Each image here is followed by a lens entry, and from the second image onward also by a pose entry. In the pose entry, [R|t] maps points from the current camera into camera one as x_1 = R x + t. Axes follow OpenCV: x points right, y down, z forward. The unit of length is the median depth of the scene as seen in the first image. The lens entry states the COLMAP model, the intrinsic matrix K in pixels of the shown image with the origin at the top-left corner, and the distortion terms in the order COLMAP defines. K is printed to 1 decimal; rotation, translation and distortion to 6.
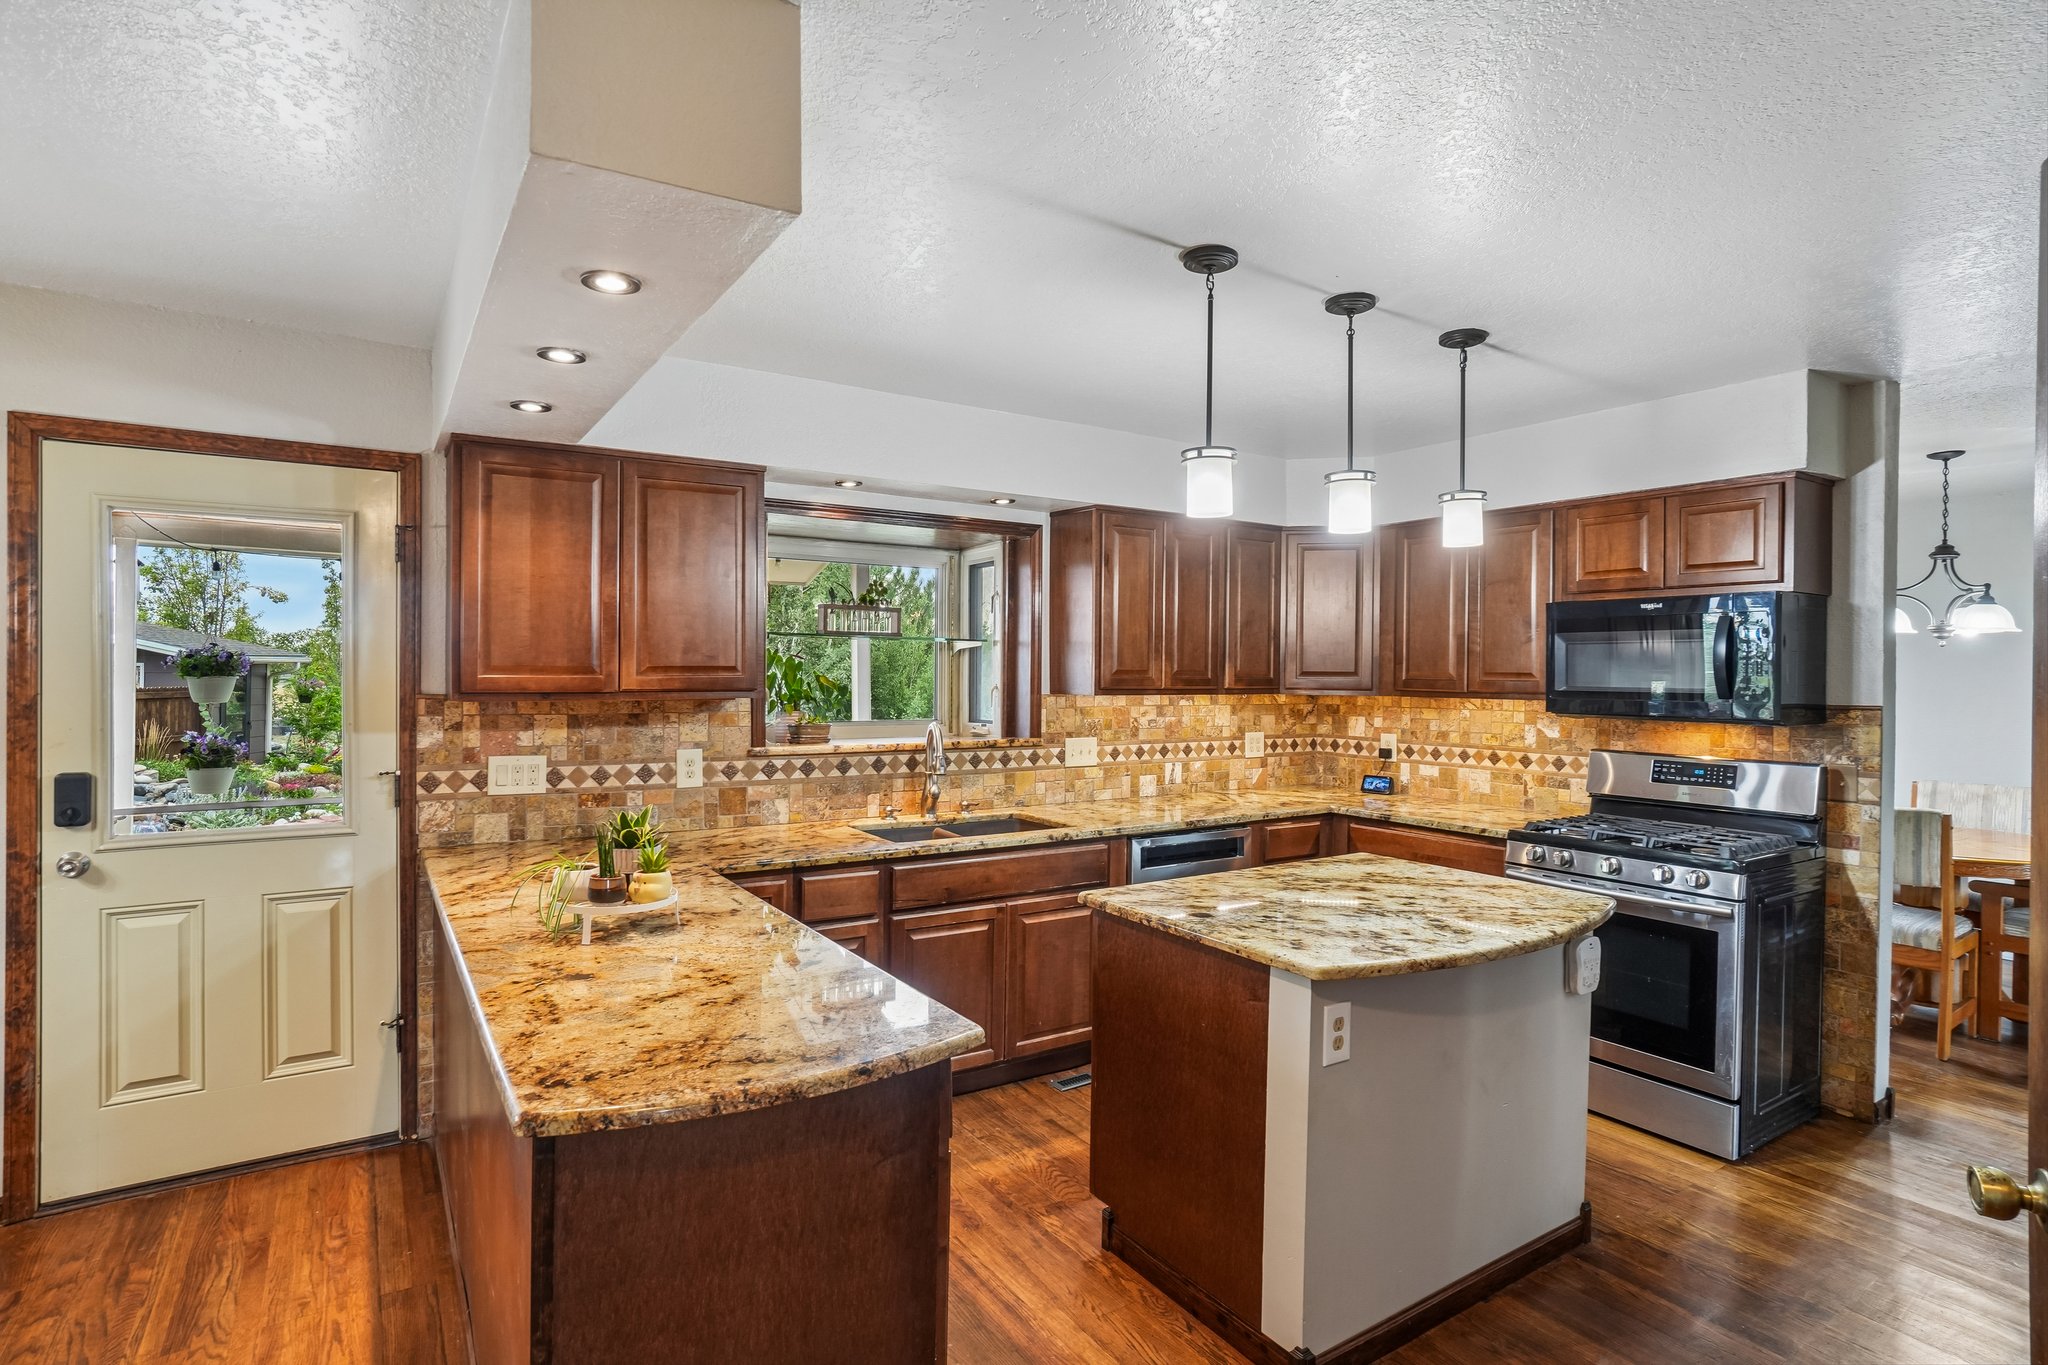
lens RADIAL K [[1001.6, 0, 994.9], [0, 1001.6, 671.2], [0, 0, 1]] dist [-0.032637, 0.015044]
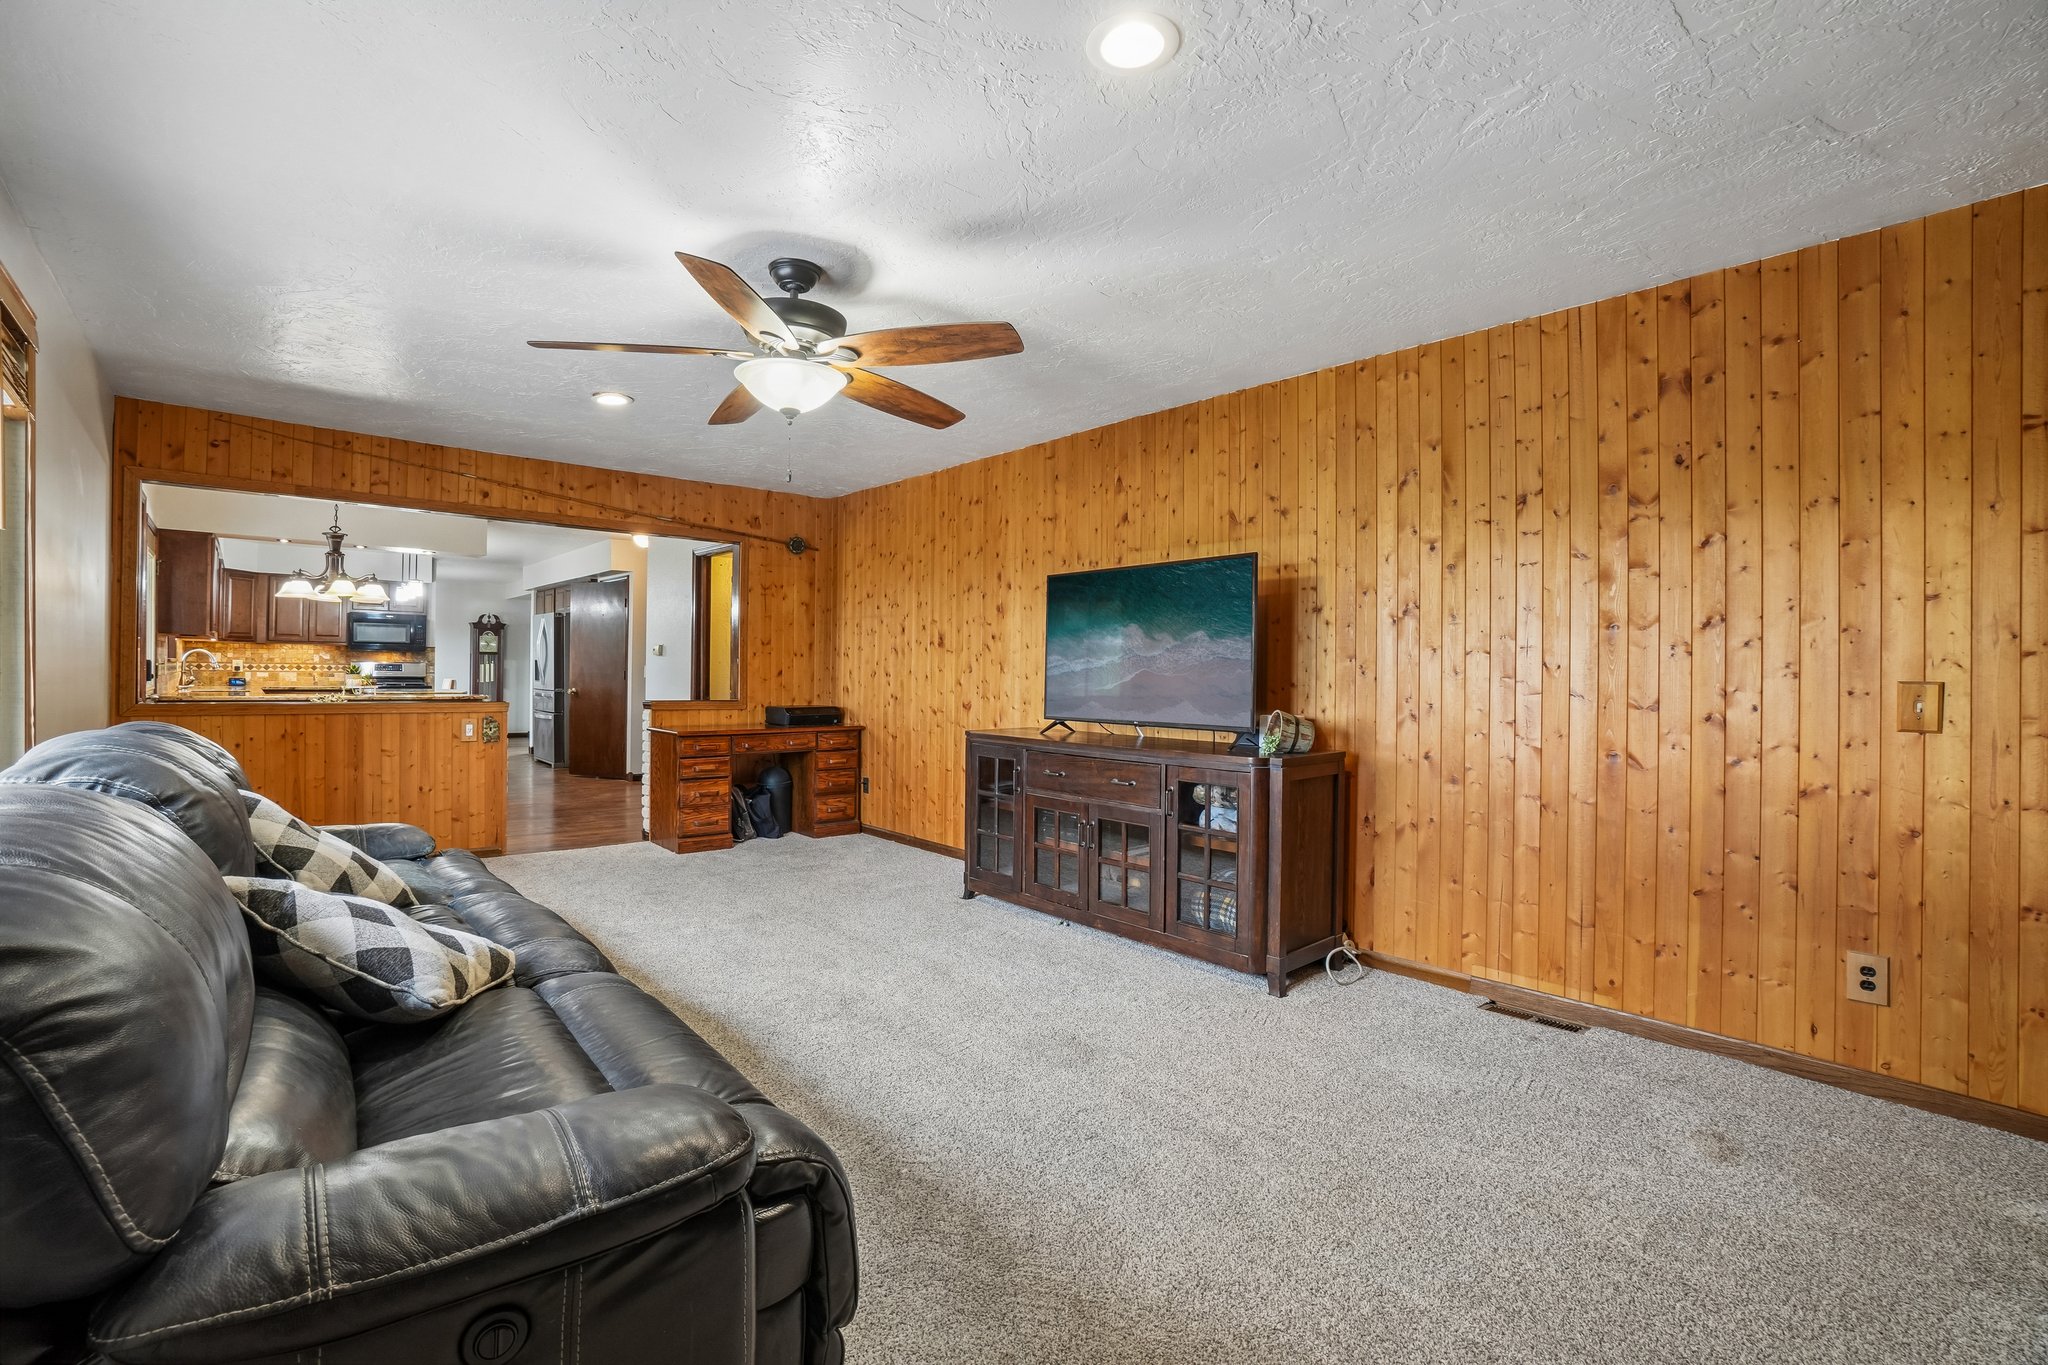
lens RADIAL K [[911.4, 0, 1043.0], [0, 911.4, 680.2], [0, 0, 1]] dist [-0.056025, 0.011785]
pose [[-0.167590, -0.018861, 0.985676, -2.694751], [-0.016997, 0.999724, 0.016240, 0.064977], [-0.985710, -0.014032, -0.167864, -0.680056]]
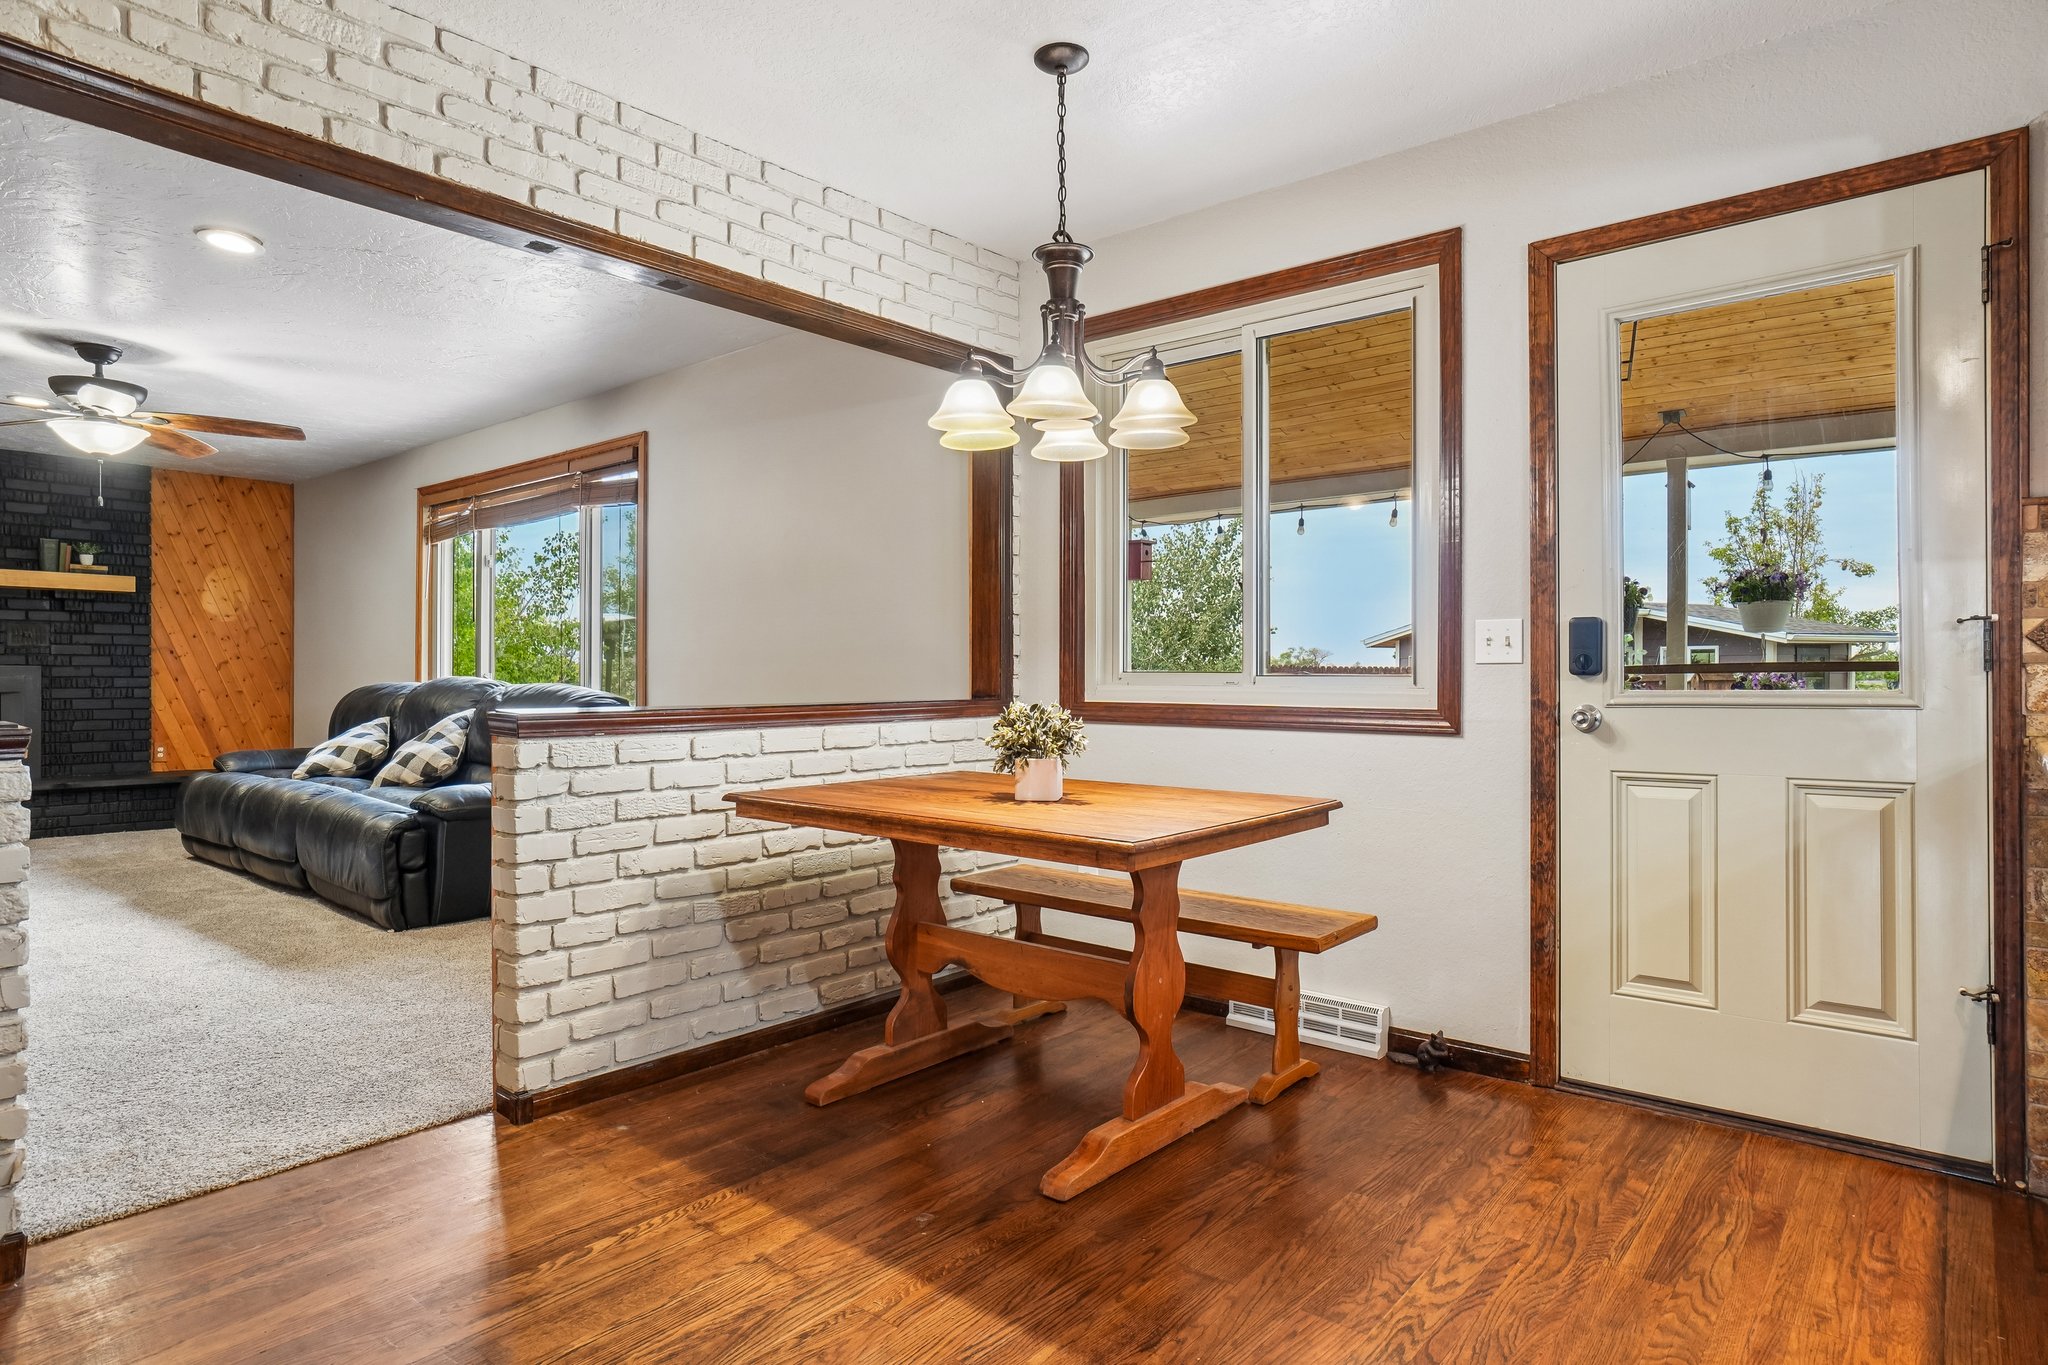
lens RADIAL K [[1136.0, 0, 1027.8], [0, 1136.0, 674.8], [0, 0, 1]] dist [-0.014537, 0.013448]
pose [[0.296889, -0.011984, -0.954837, -0.064482], [-0.000556, 0.999919, -0.012723, 0.129065], [0.954912, 0.004309, 0.296859, 0.145396]]
